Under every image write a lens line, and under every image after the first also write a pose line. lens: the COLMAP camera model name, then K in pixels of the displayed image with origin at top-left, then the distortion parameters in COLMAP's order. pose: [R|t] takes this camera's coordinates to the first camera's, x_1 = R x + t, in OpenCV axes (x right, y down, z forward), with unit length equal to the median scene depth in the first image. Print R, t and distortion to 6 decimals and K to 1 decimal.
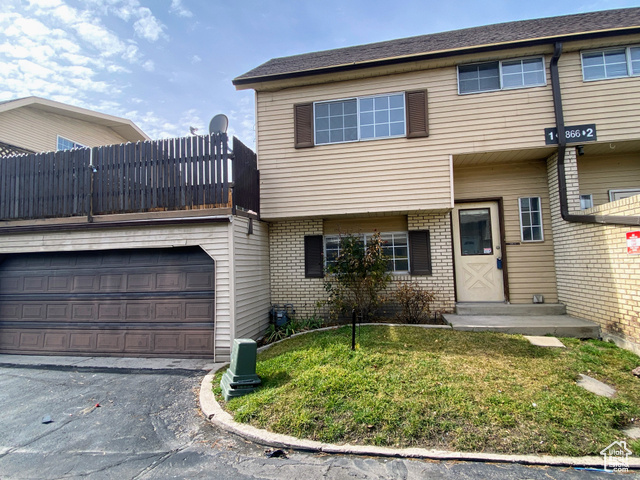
lens RADIAL K [[347.6, 0, 317.6], [0, 347.6, 239.9], [0, 0, 1]] dist [0.002671, -0.011944]
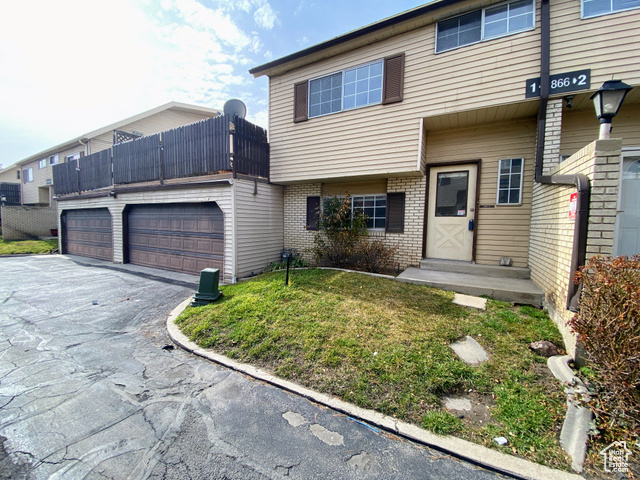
lens RADIAL K [[258.3, 0, 314.1], [0, 258.3, 242.1], [0, 0, 1]] dist [0.000384, -0.011156]
pose [[0.947558, 0.069792, -0.311872, 0.346910], [-0.022331, 0.987938, 0.153234, 0.010342], [0.318804, -0.138234, 0.937686, 0.126159]]
